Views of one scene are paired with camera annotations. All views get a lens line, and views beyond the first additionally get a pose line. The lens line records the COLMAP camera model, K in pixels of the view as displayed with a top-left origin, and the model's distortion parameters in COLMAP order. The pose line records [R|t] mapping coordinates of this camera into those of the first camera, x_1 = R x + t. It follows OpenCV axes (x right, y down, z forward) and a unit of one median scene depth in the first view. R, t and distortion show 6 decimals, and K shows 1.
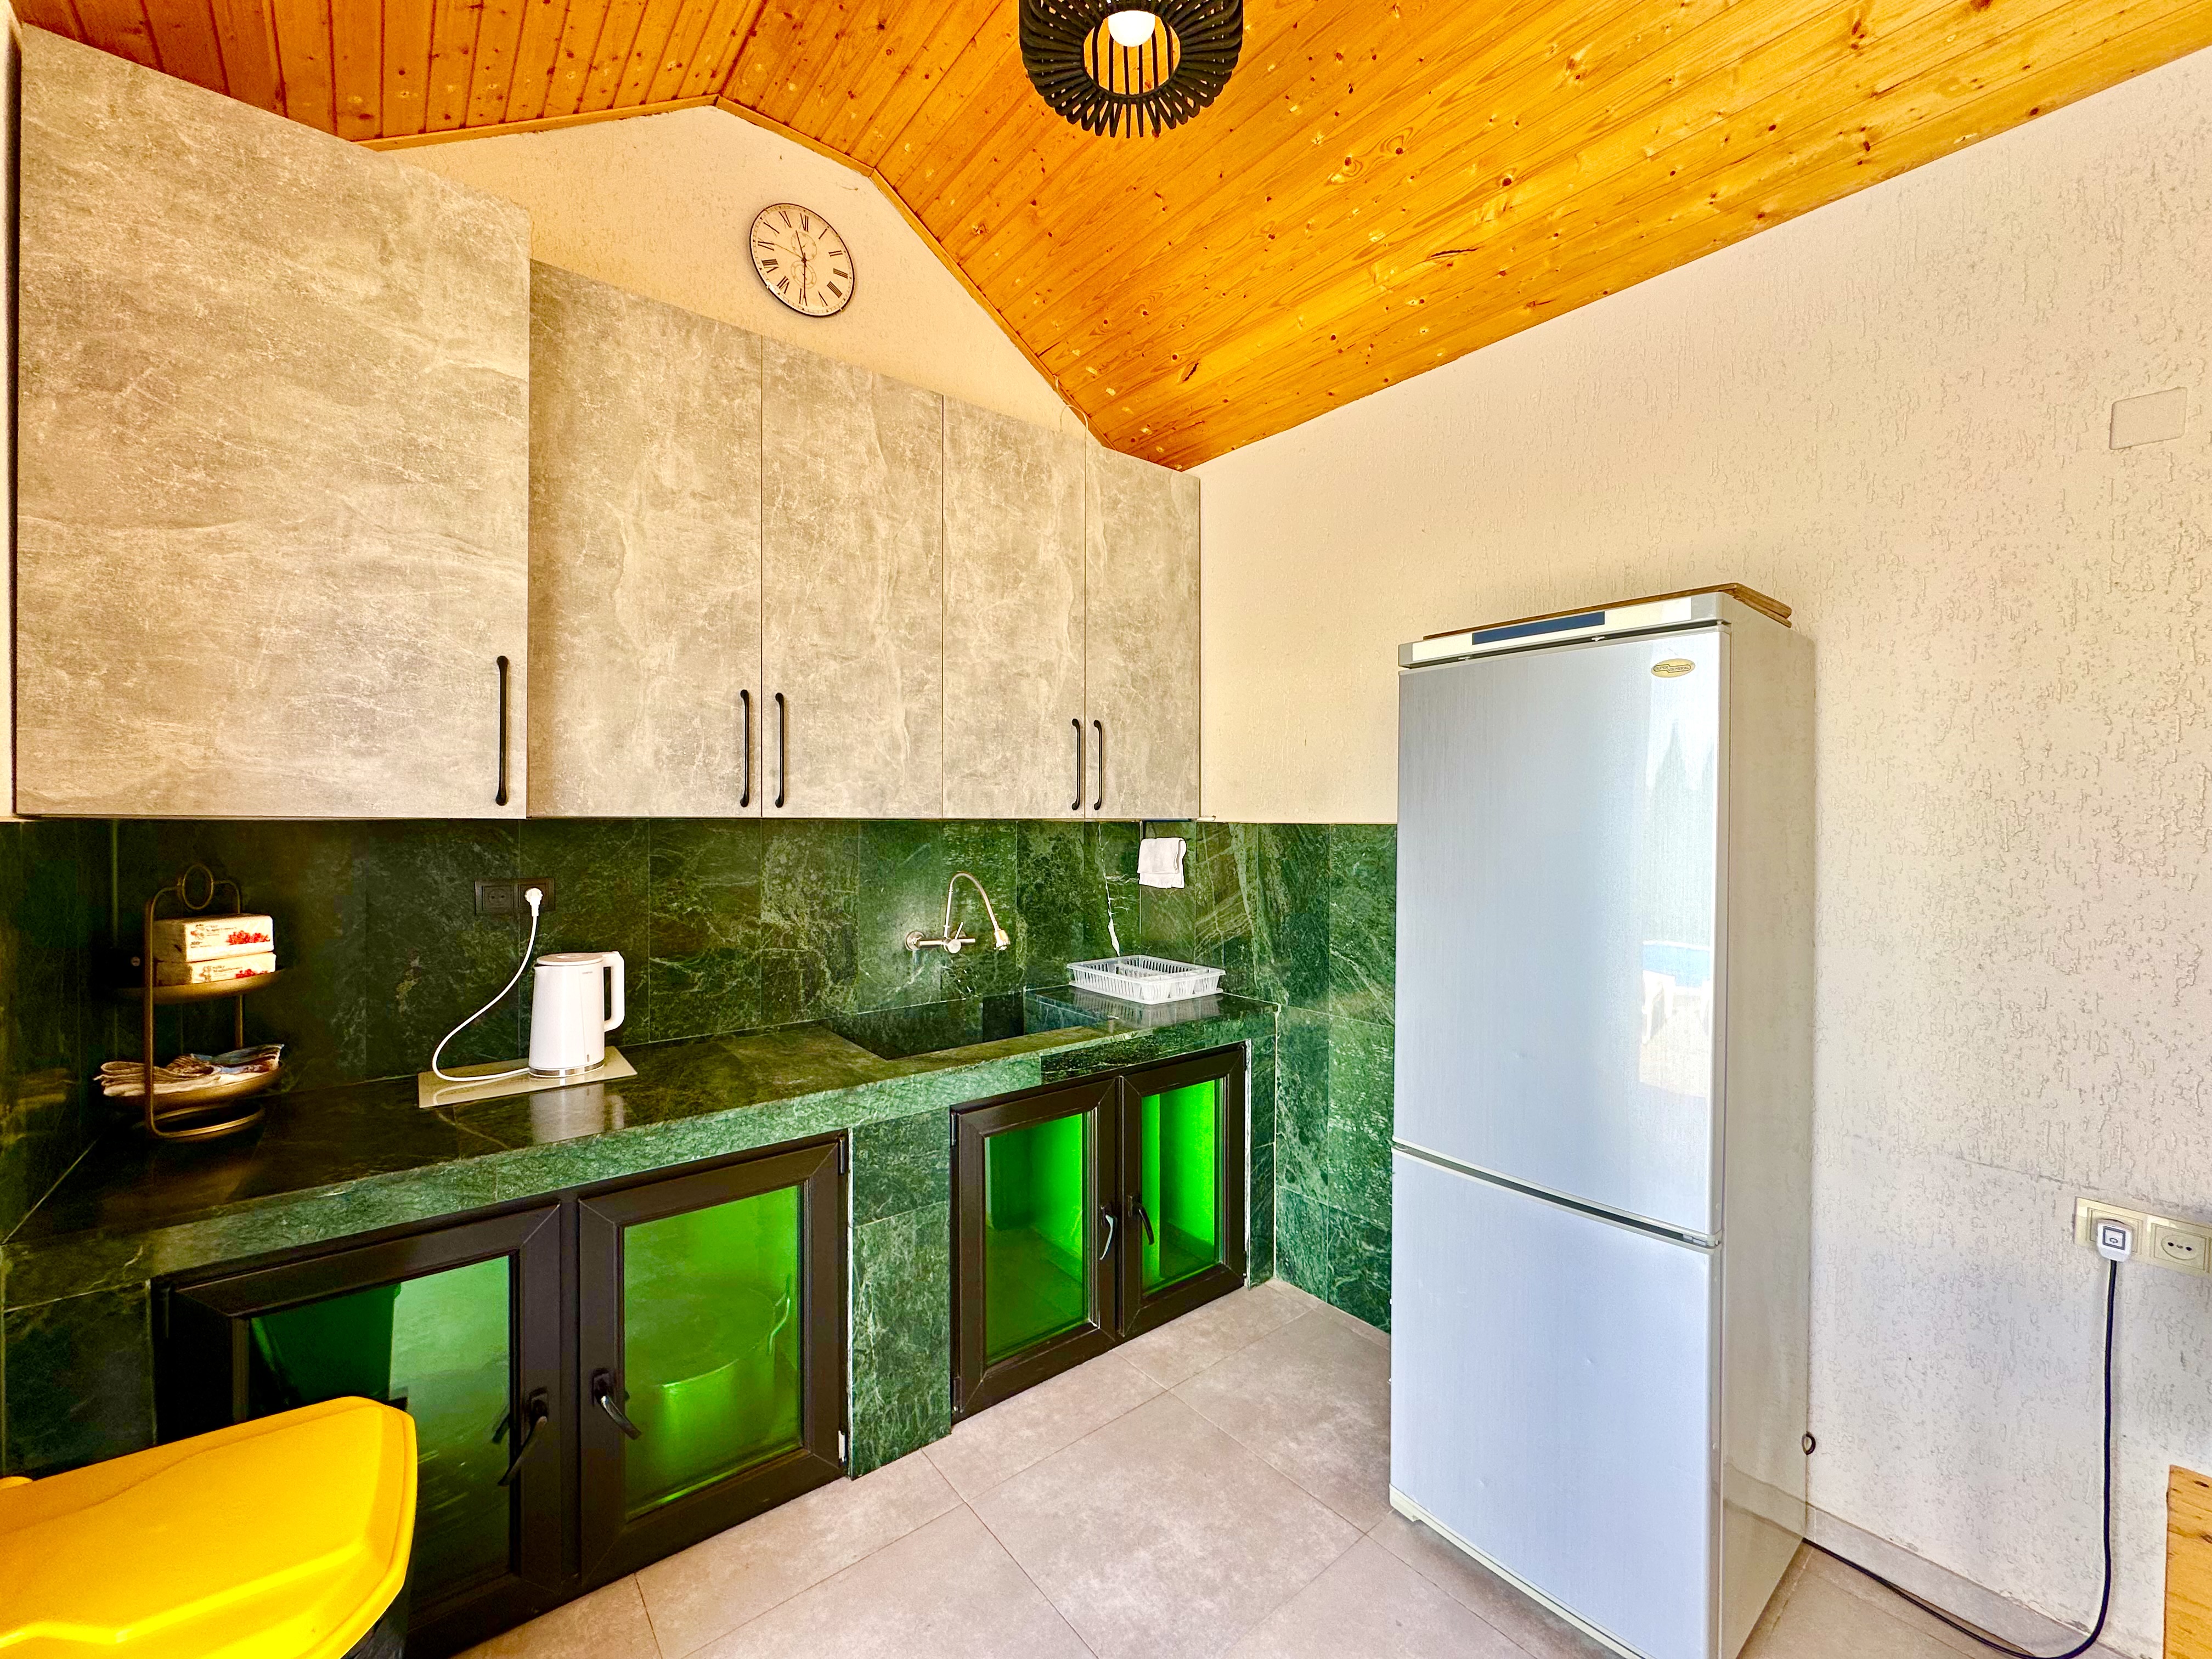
lens RADIAL K [[879.4, 0, 1102.5], [0, 879.4, 827.8], [0, 0, 1]] dist [-0.003725, 0.000495]
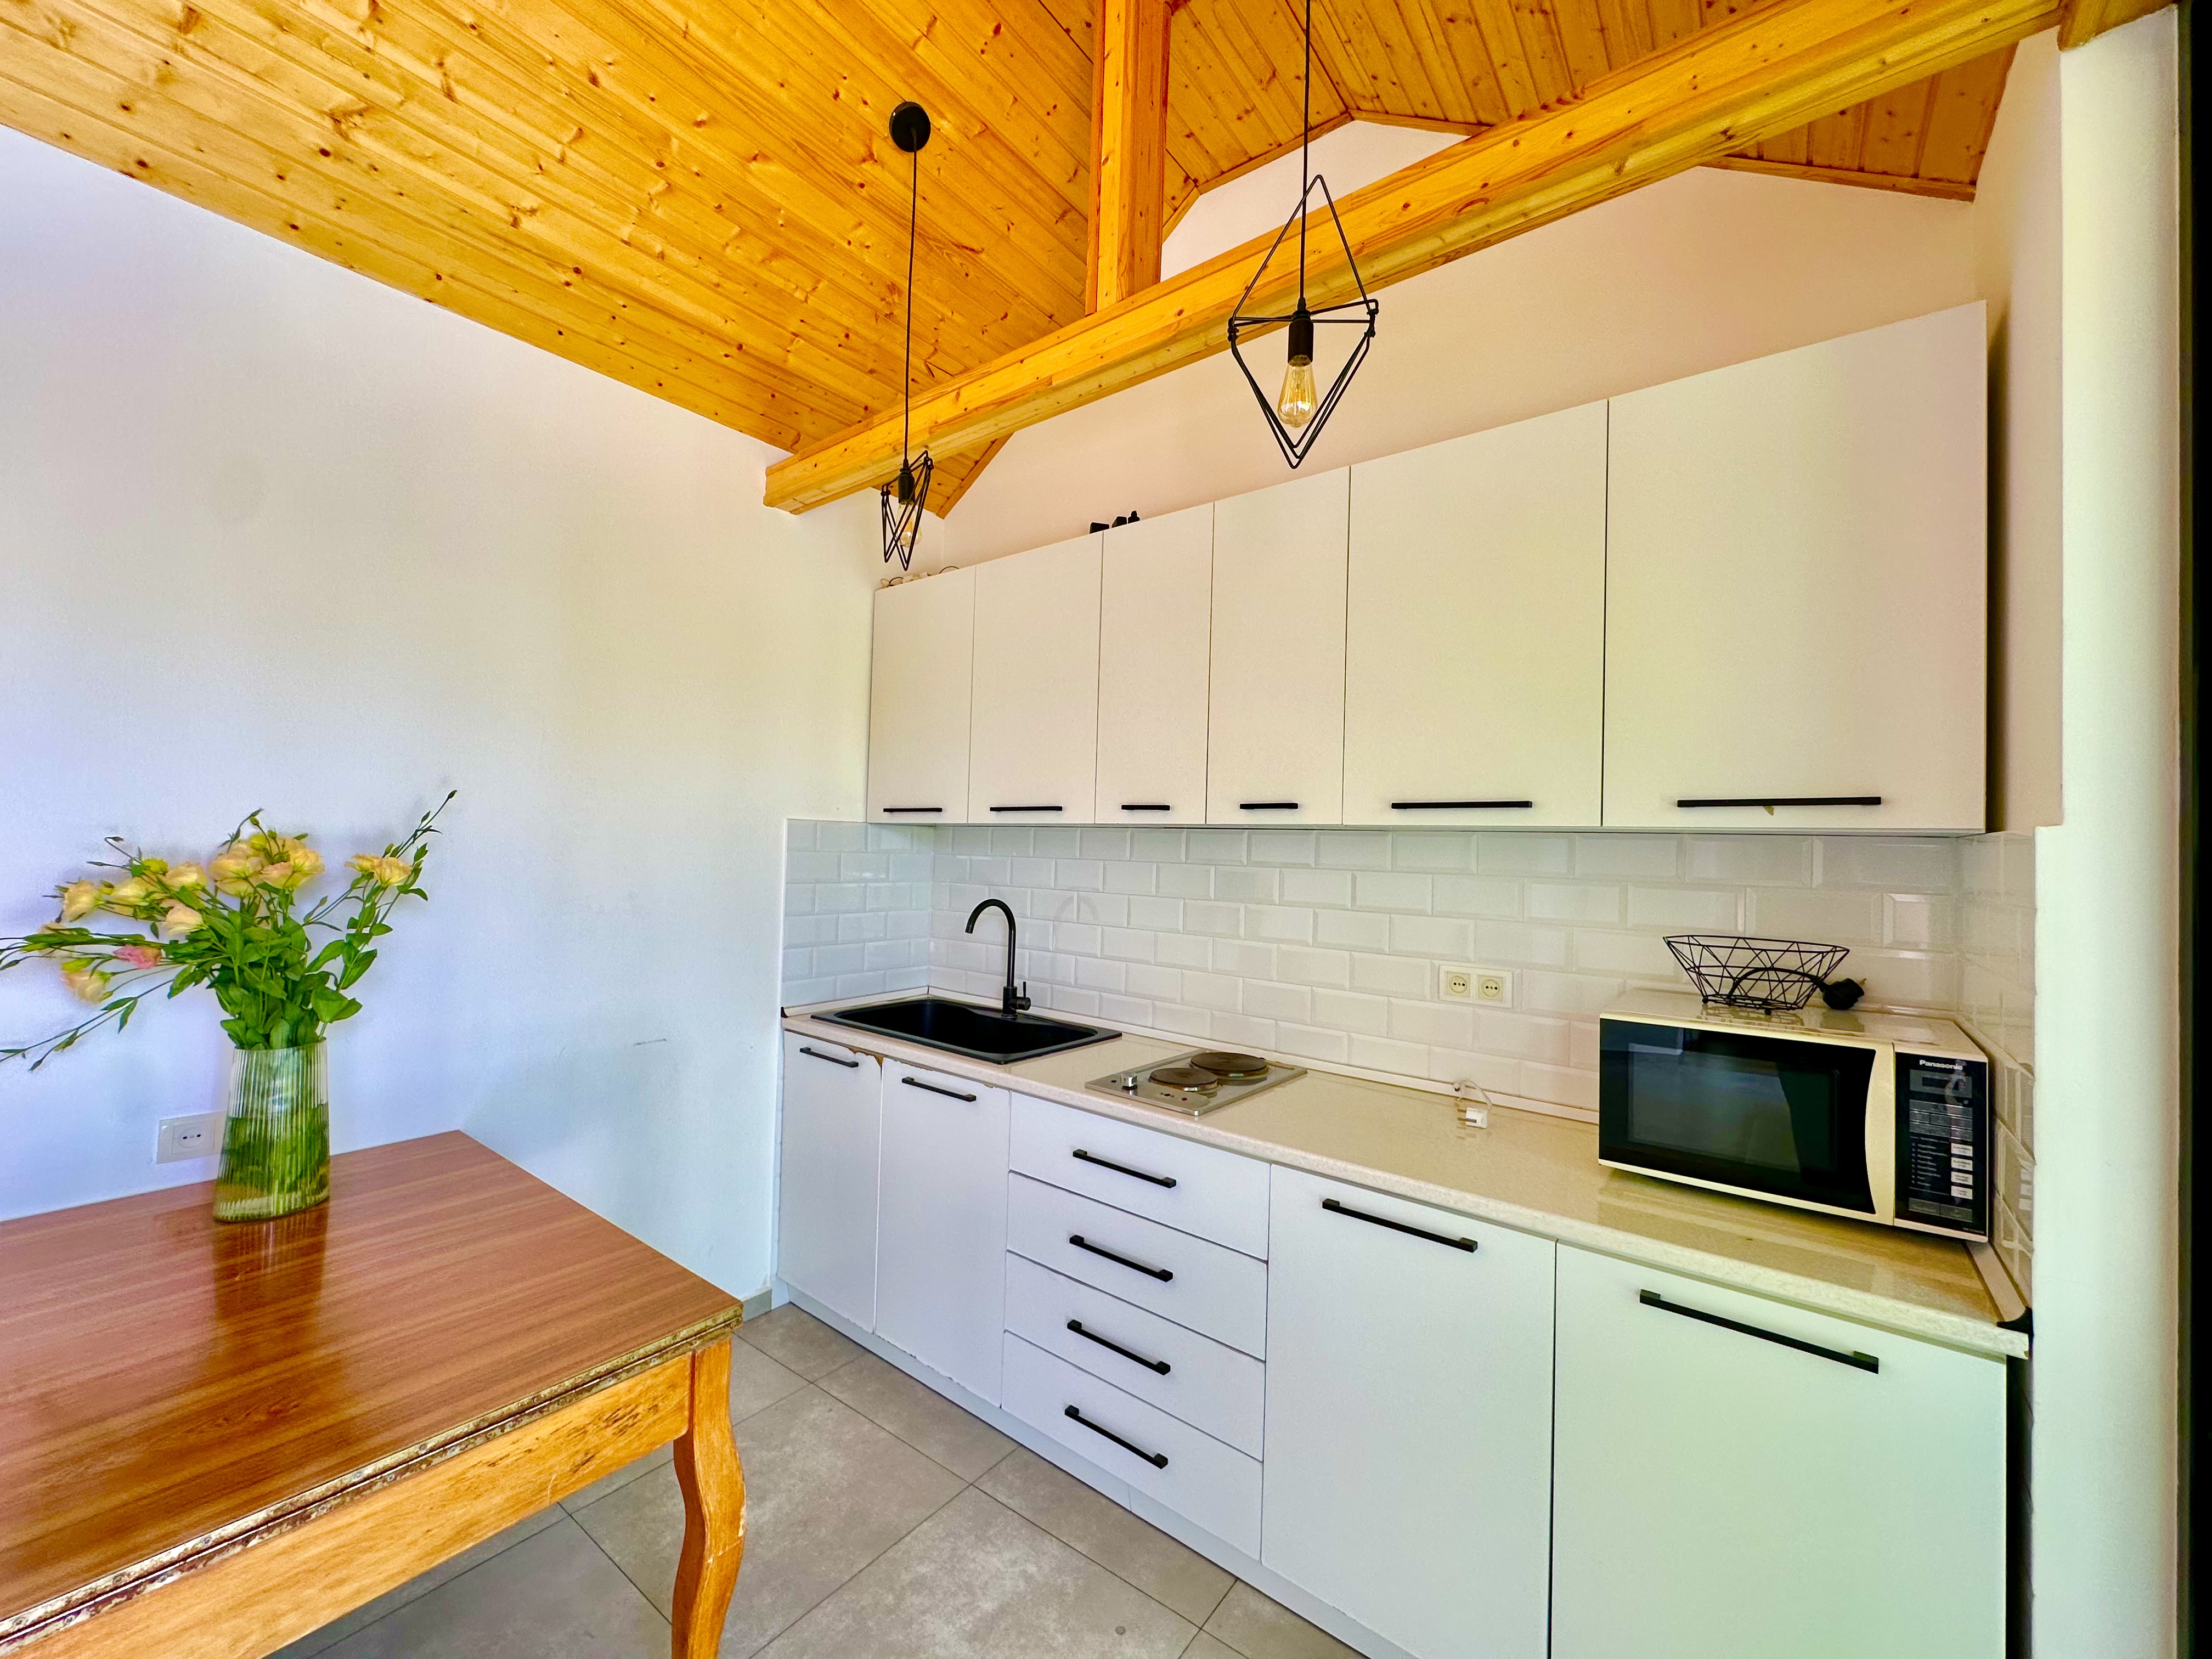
lens RADIAL K [[879.4, 0, 1099.4], [0, 879.4, 831.3], [0, 0, 1]] dist [-0.003725, 0.000495]
pose [[-0.969896, -0.033469, -0.241207, 0.190881], [-0.032997, 0.999437, -0.005997, -0.001913], [0.241272, 0.002143, -0.970455, 2.003276]]
